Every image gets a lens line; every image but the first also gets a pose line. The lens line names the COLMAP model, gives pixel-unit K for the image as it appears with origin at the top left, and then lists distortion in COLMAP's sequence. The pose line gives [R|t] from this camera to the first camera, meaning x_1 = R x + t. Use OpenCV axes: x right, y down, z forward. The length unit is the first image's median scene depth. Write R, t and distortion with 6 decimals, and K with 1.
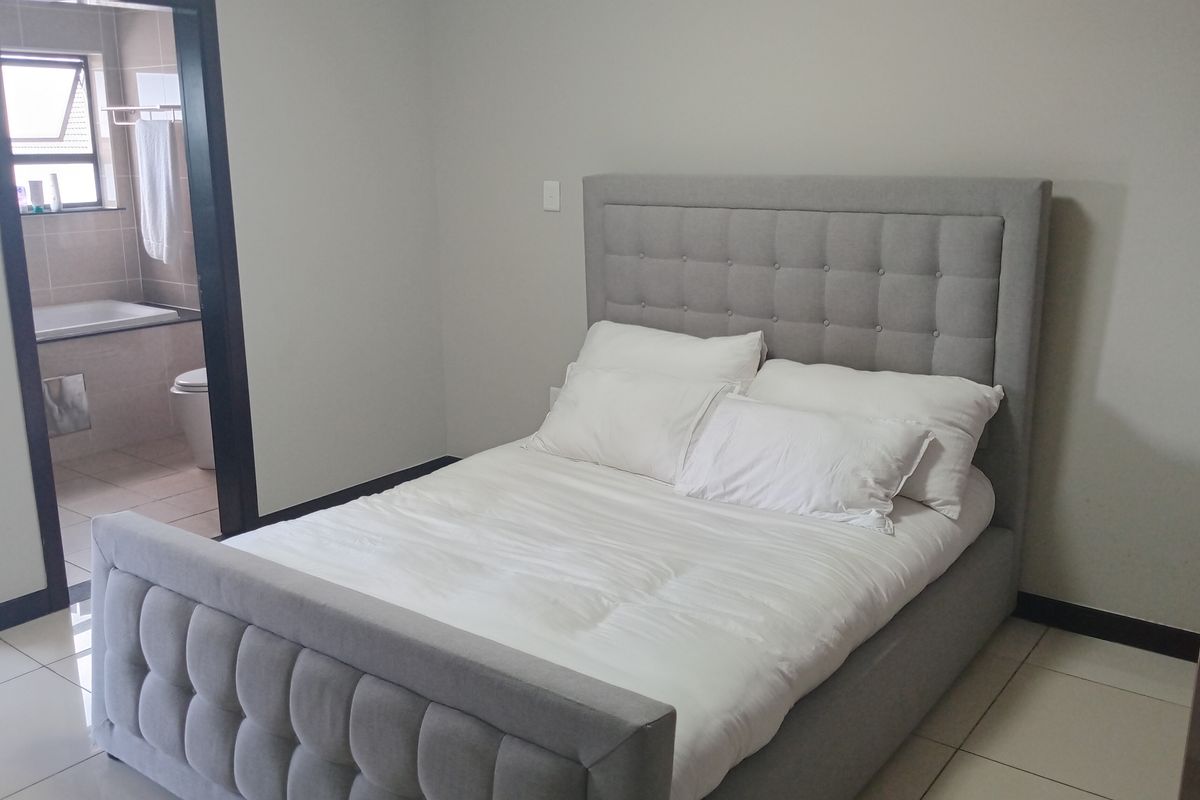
lens RADIAL K [[1057.2, 0, 600.0], [0, 1057.2, 400.0], [0, 0, 1]] dist [0.011760, -0.004330]
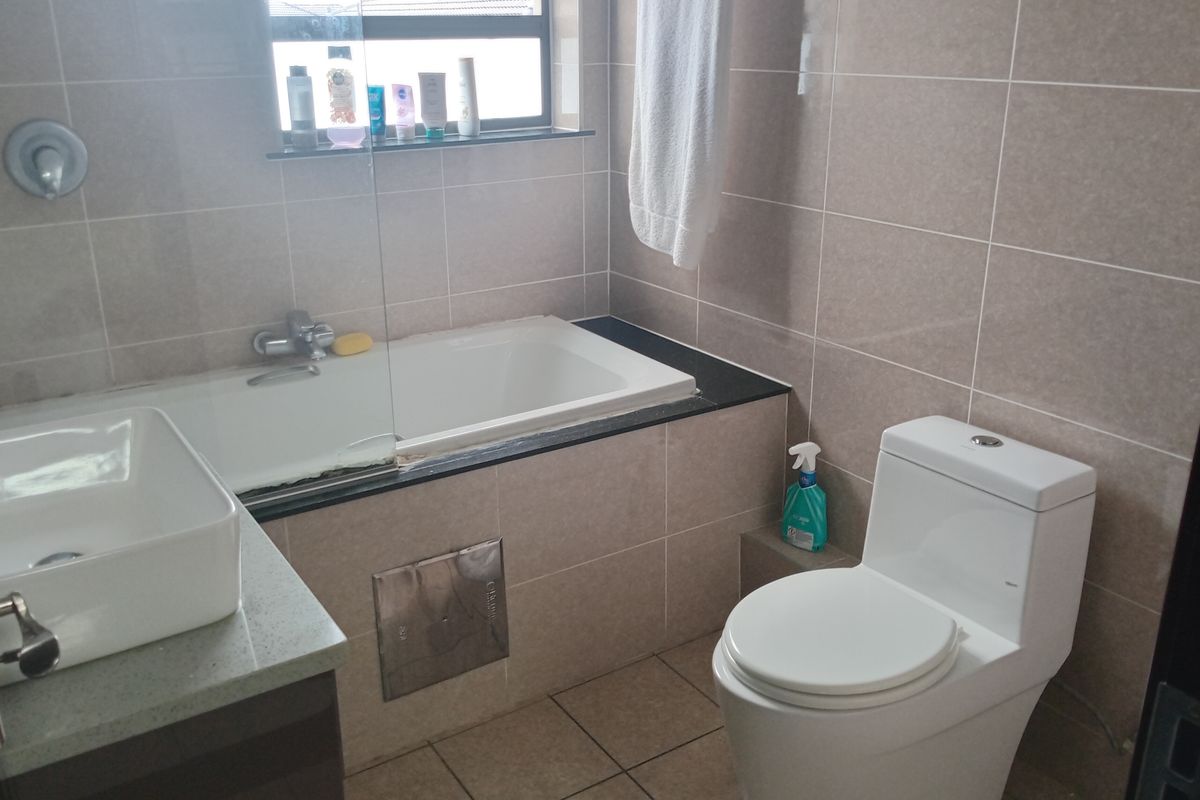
lens RADIAL K [[1057.2, 0, 600.0], [0, 1057.2, 400.0], [0, 0, 1]] dist [0.011760, -0.004330]
pose [[0.938872, 0.111038, -0.325868, -0.282278], [-0.078142, 0.990586, 0.112401, -0.117439], [0.335281, -0.080067, 0.938710, 0.551594]]
